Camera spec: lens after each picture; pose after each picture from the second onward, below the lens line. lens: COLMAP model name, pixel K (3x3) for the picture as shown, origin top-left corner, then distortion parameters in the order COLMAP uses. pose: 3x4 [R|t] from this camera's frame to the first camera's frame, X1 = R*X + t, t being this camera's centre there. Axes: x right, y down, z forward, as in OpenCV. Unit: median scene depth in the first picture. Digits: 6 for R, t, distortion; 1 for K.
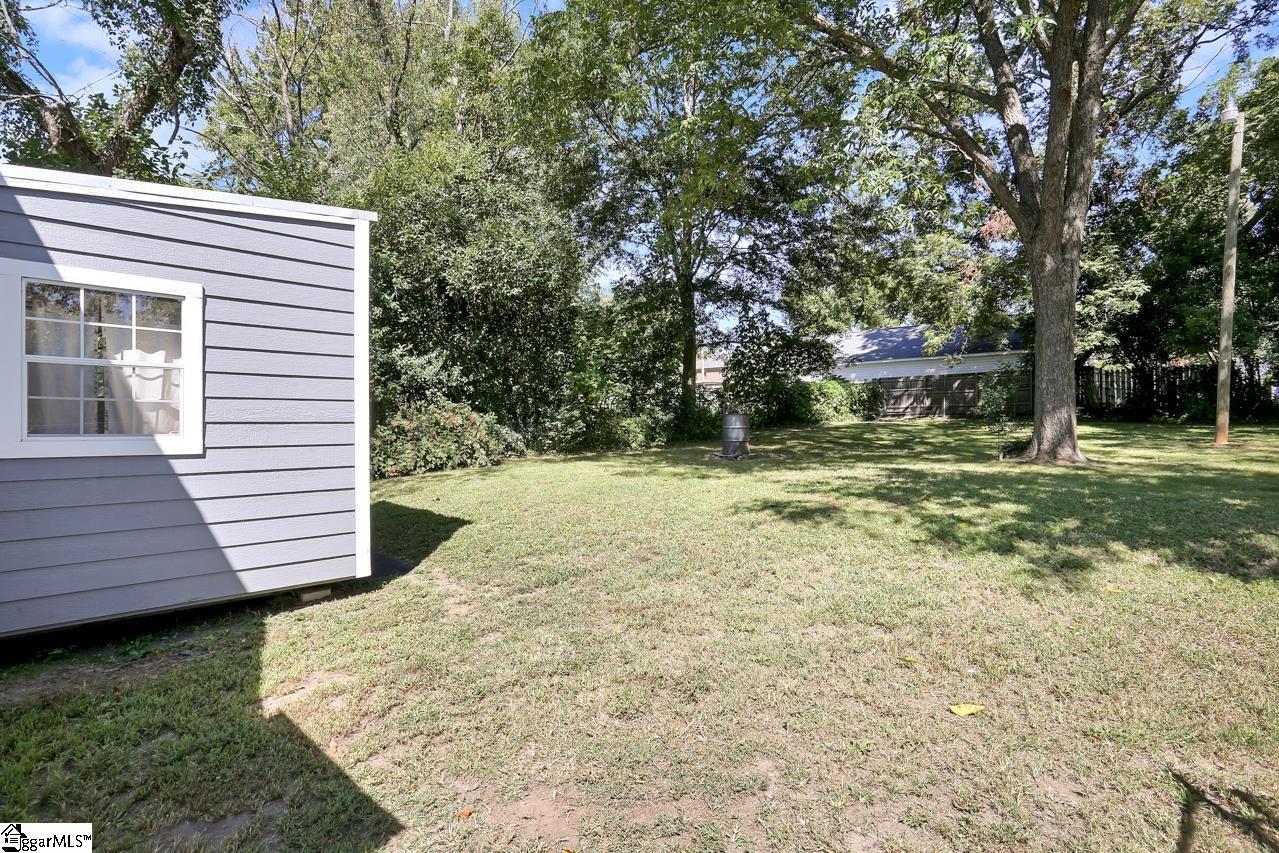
lens RADIAL K [[635.3, 0, 638.7], [0, 635.3, 426.3], [0, 0, 1]] dist [0.002350, 0.001634]
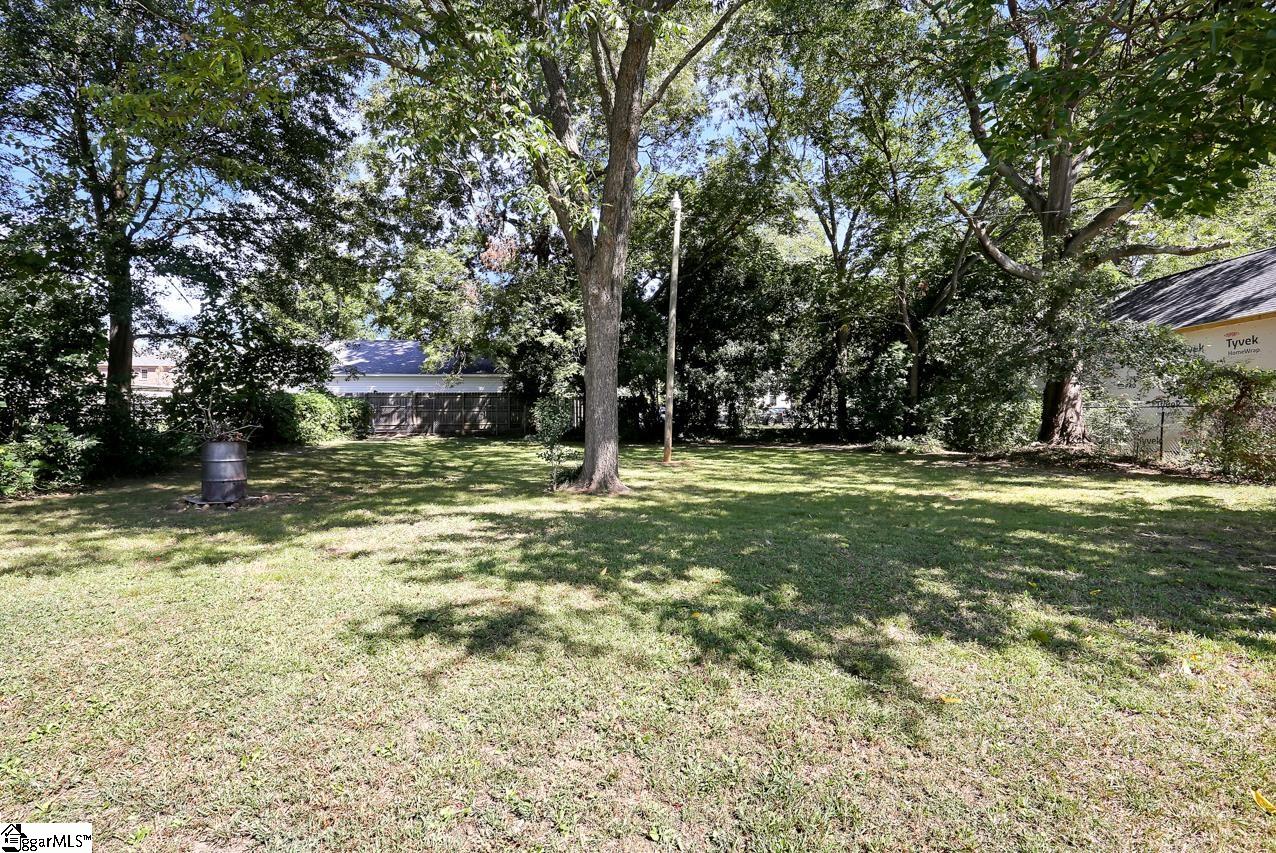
lens RADIAL K [[633.8, 0, 634.9], [0, 633.8, 424.9], [0, 0, 1]] dist [0.002350, 0.001634]
pose [[0.697166, 0.013743, 0.716778, -0.018233], [0.003509, 0.999739, -0.022581, -0.010297], [-0.716901, 0.018258, 0.696936, 0.110165]]
